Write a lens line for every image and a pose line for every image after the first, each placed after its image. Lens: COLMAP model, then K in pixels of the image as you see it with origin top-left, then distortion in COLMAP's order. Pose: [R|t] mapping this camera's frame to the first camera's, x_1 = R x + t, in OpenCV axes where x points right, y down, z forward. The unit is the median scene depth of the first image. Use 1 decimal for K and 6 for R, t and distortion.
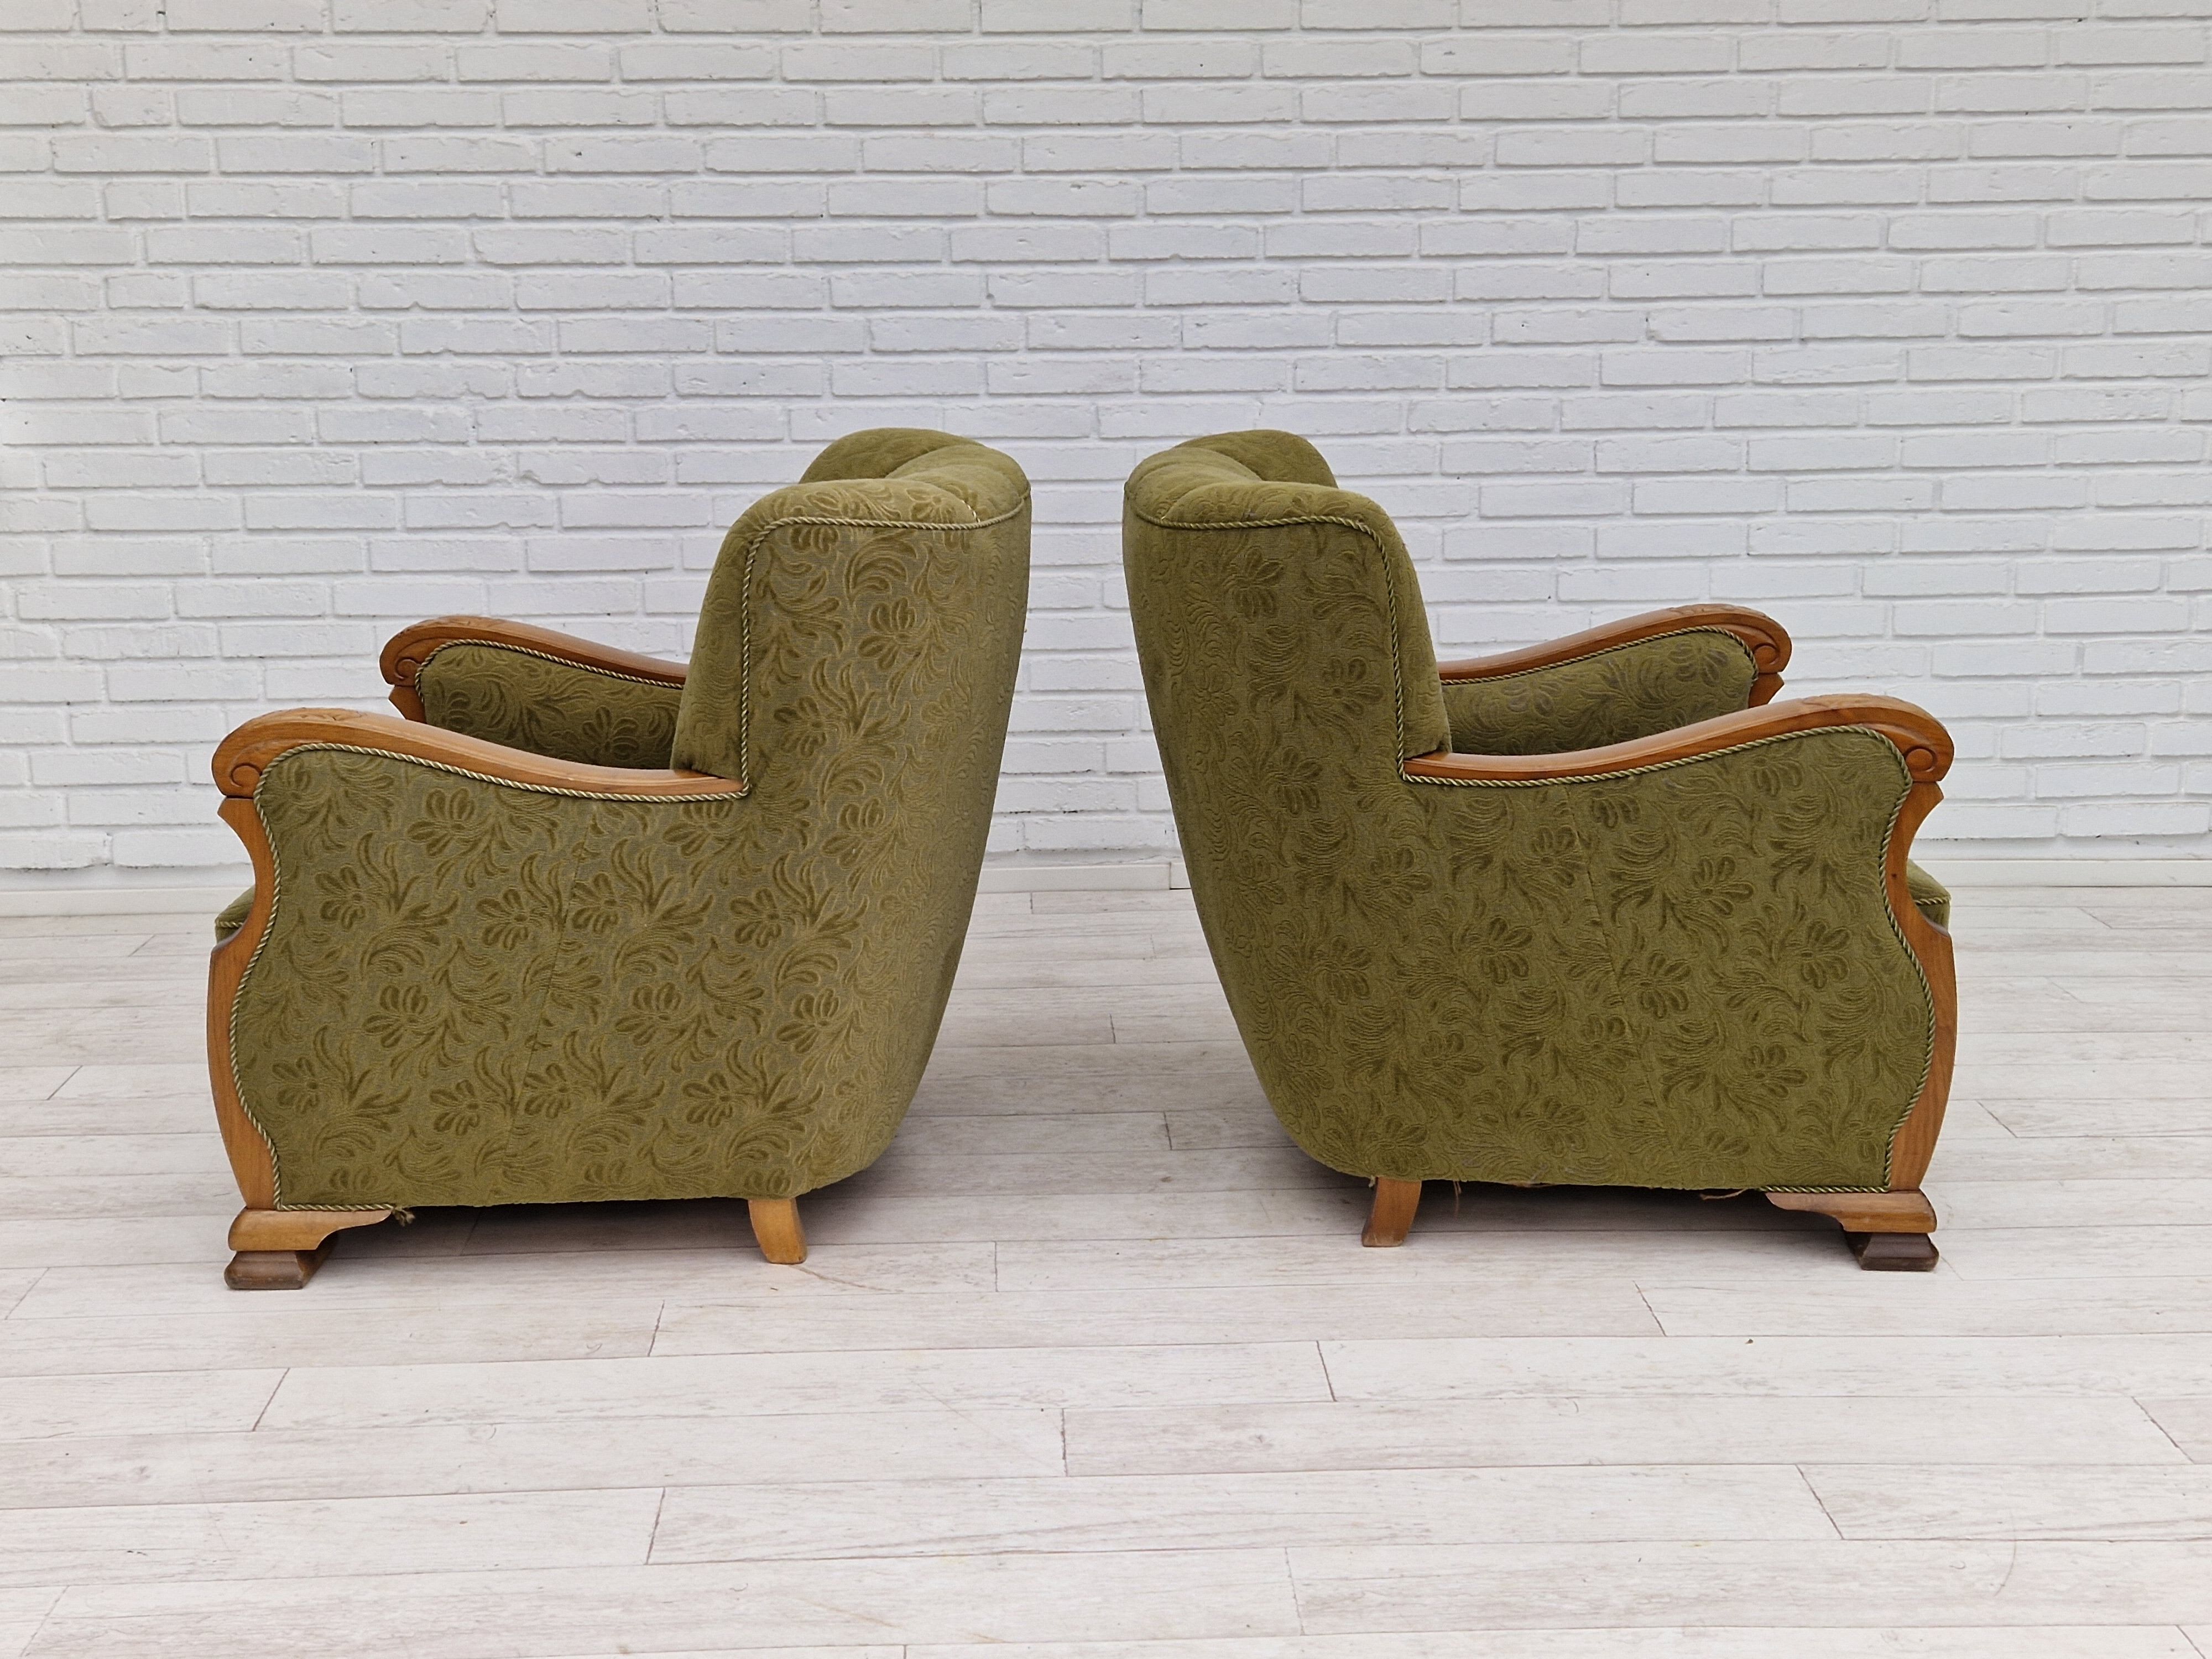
lens RADIAL K [[2865.8, 0, 1093.2], [0, 2865.8, 869.9], [0, 0, 1]] dist [0.066757, 0.000000]
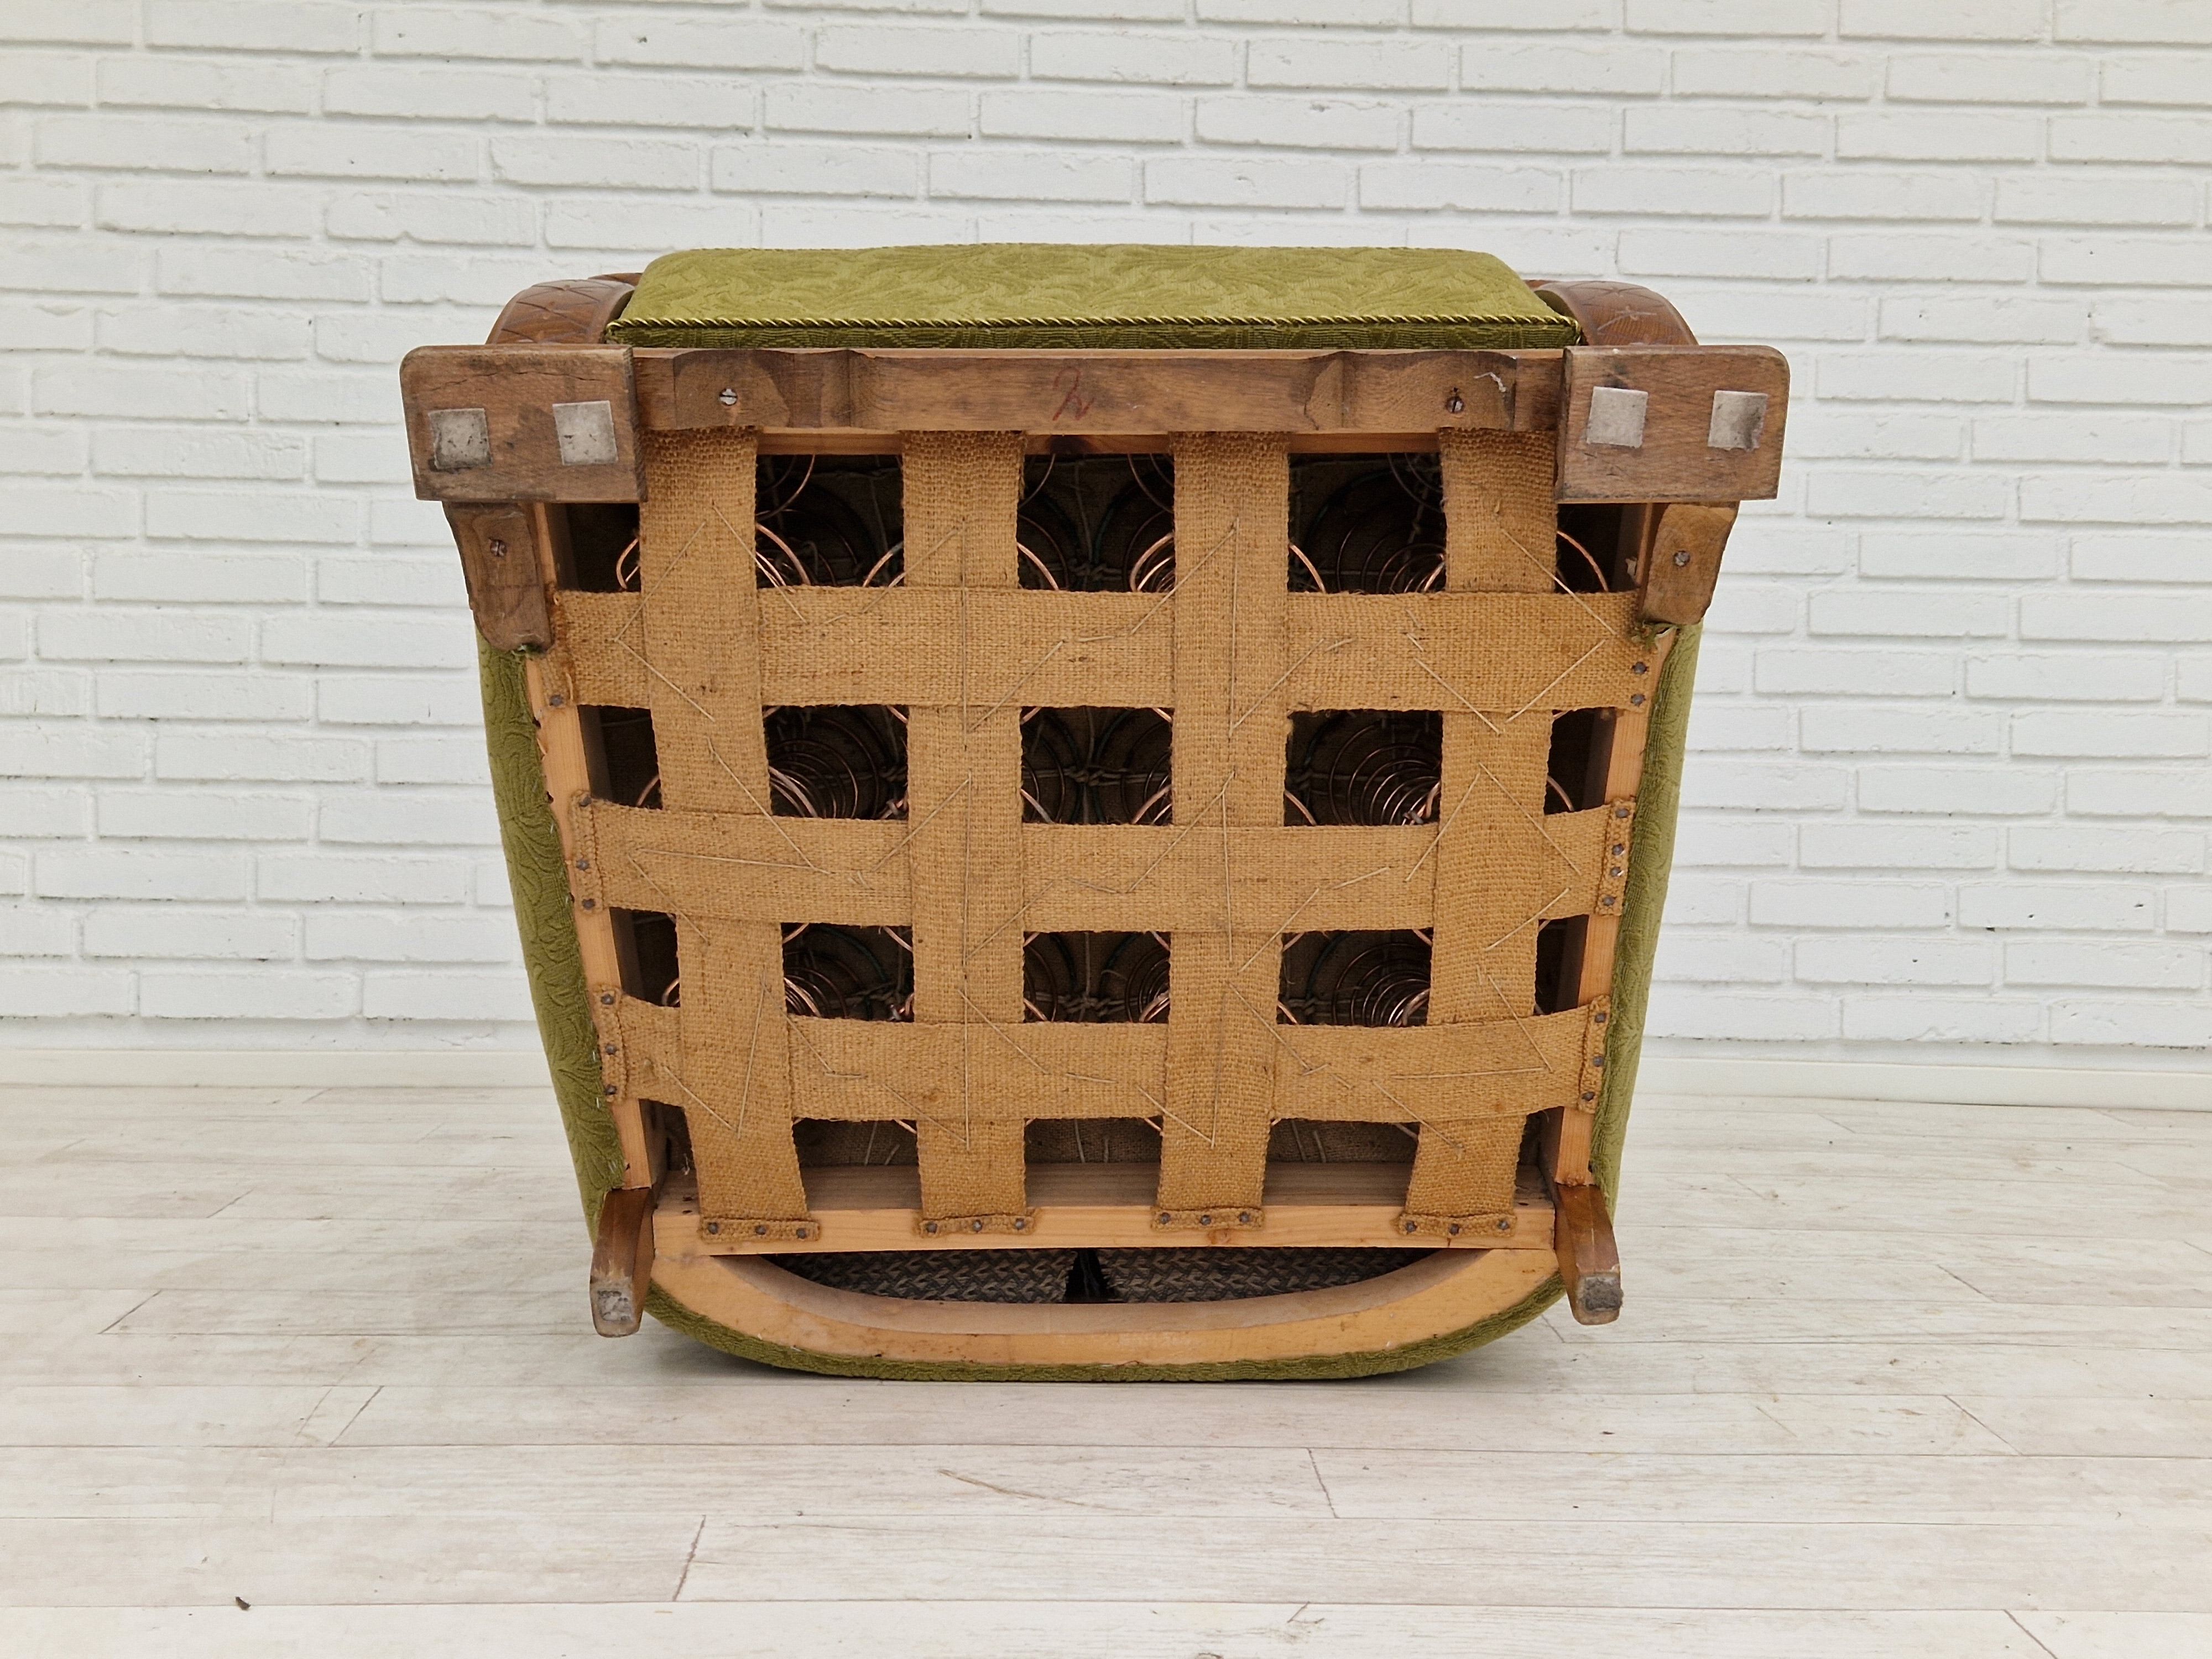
lens RADIAL K [[2865.8, 0, 1144.8], [0, 2865.8, 856.4], [0, 0, 1]] dist [0.066757, 0.000000]
pose [[0.999576, 0.026970, 0.010936, -0.052655], [-0.024565, 0.983379, -0.179893, 0.083480], [-0.015605, 0.179548, 0.983625, 0.310498]]
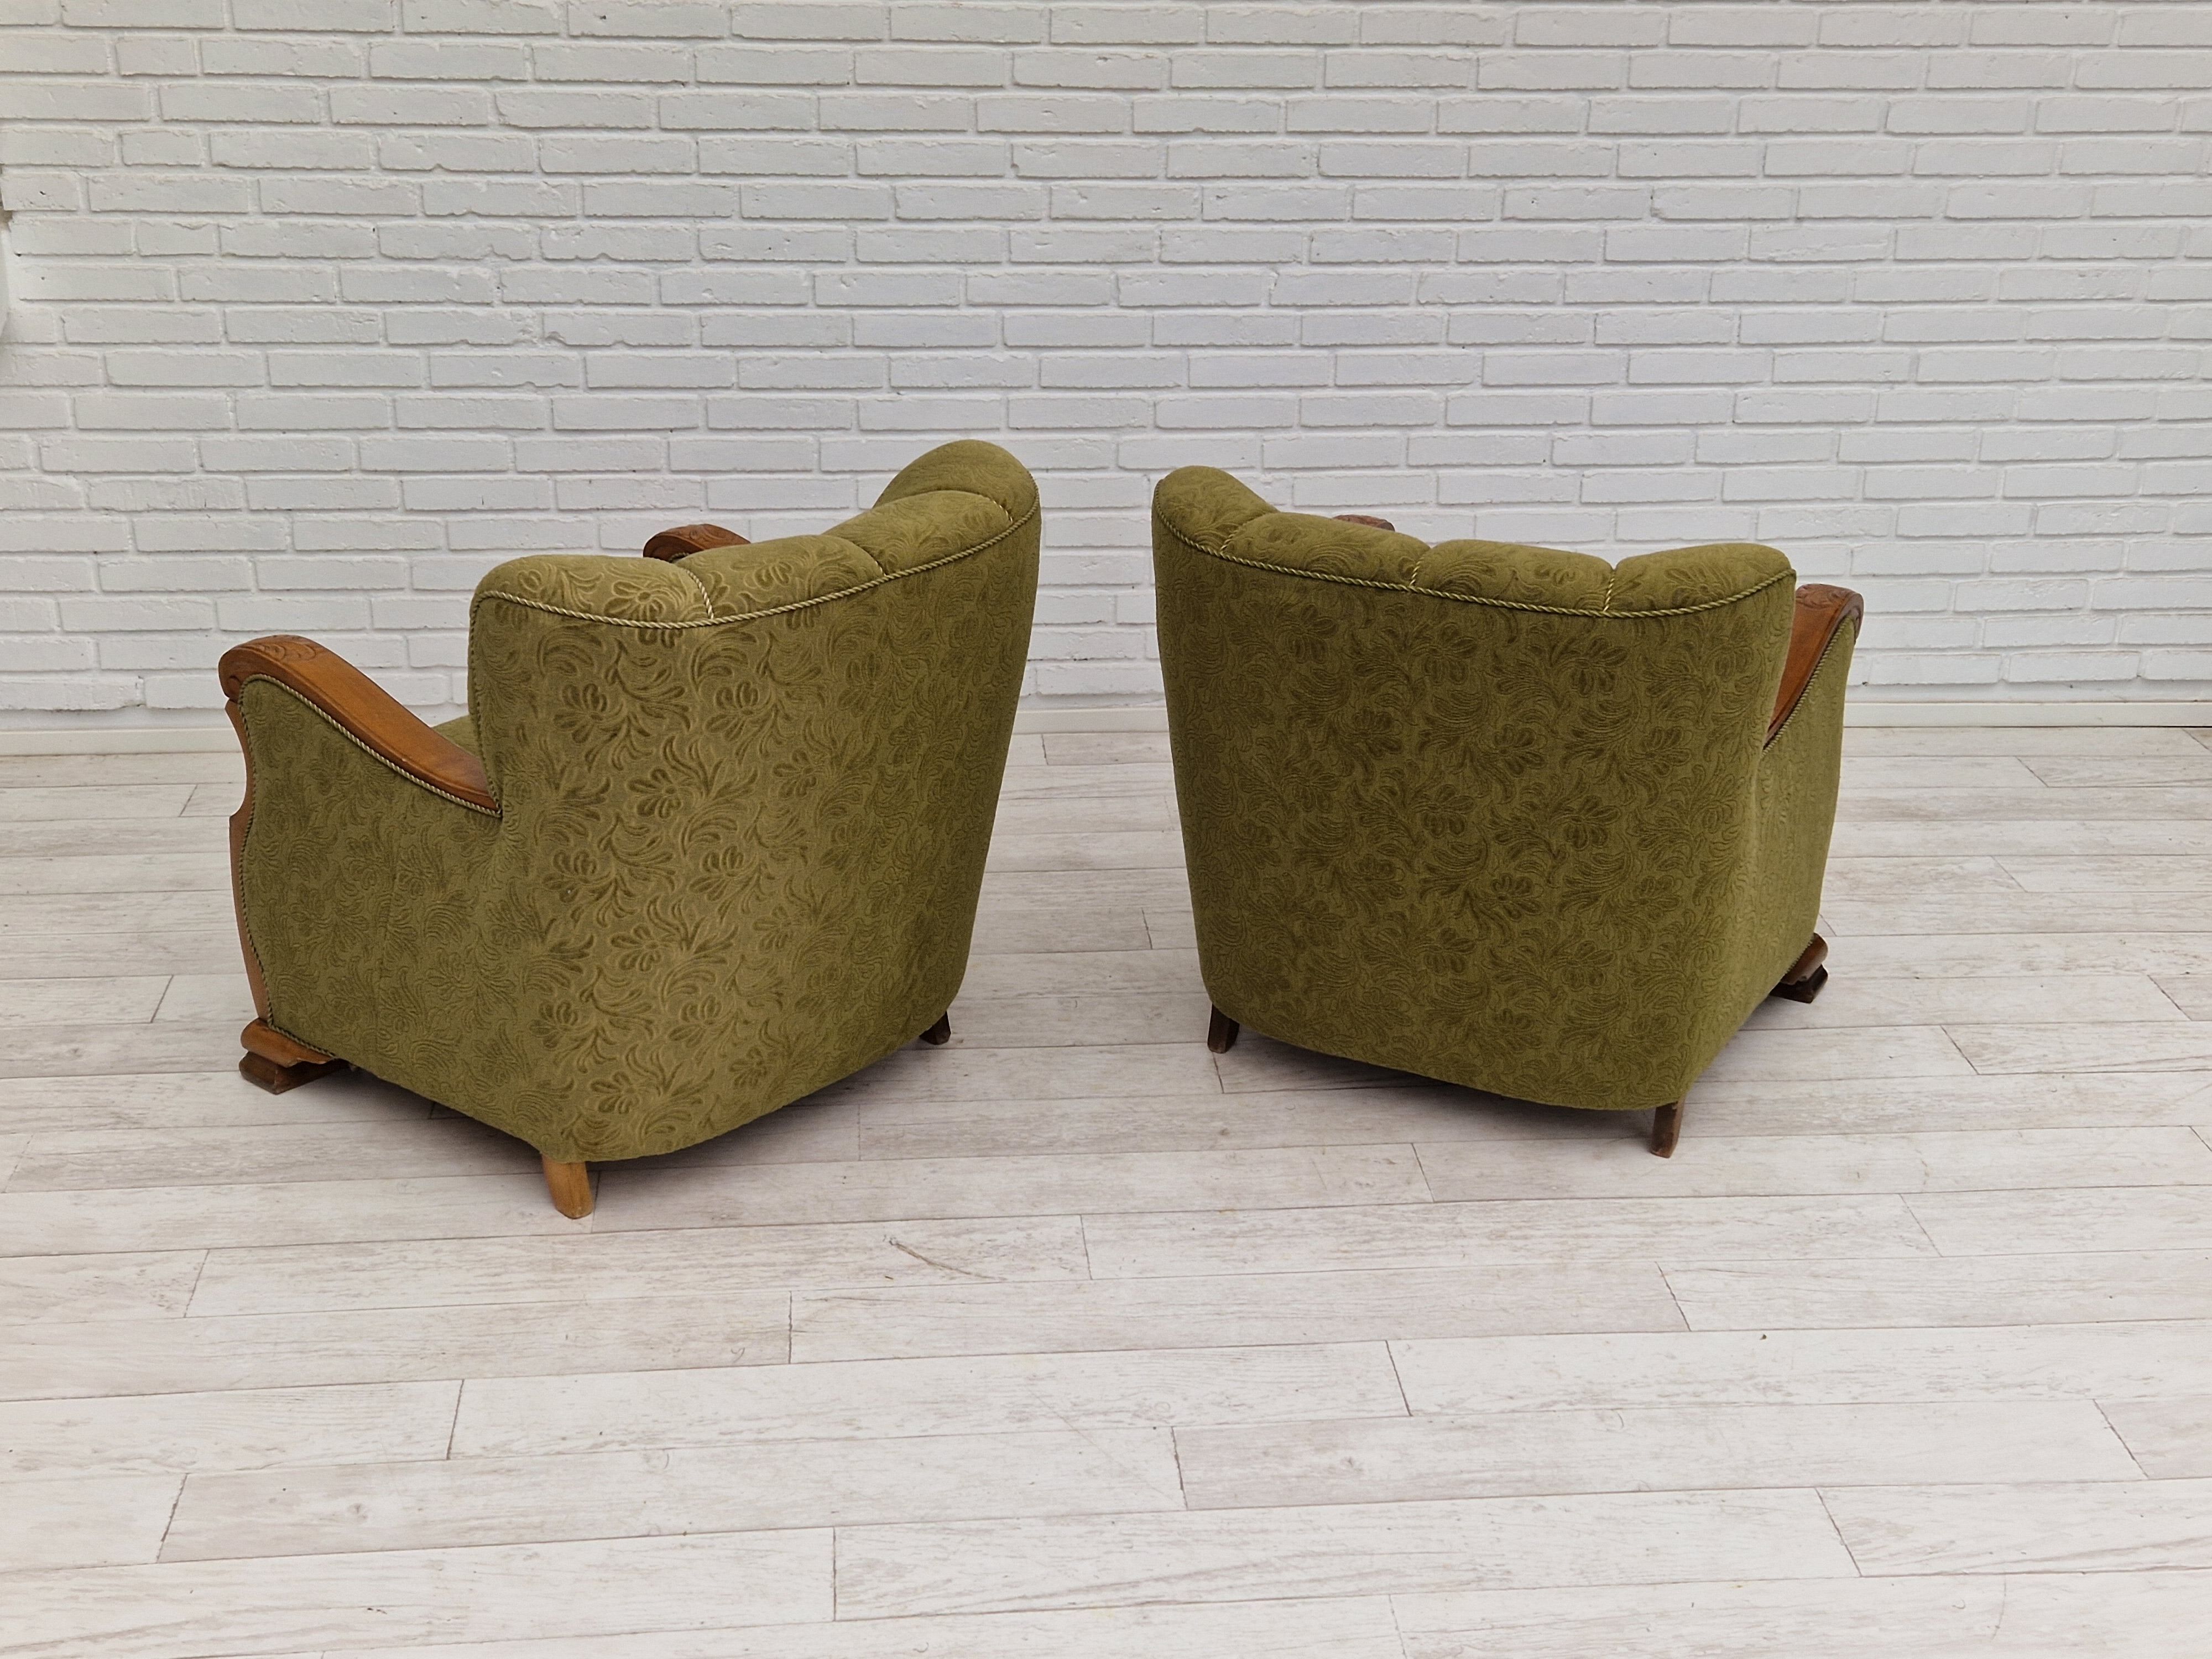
lens RADIAL K [[2865.8, 0, 1146.9], [0, 2865.8, 863.0], [0, 0, 1]] dist [0.066757, 0.000000]
pose [[0.997318, 0.001377, 0.073180, -0.063278], [-0.014705, 0.983208, 0.181897, -0.144187], [-0.071701, -0.182485, 0.980591, -0.040102]]
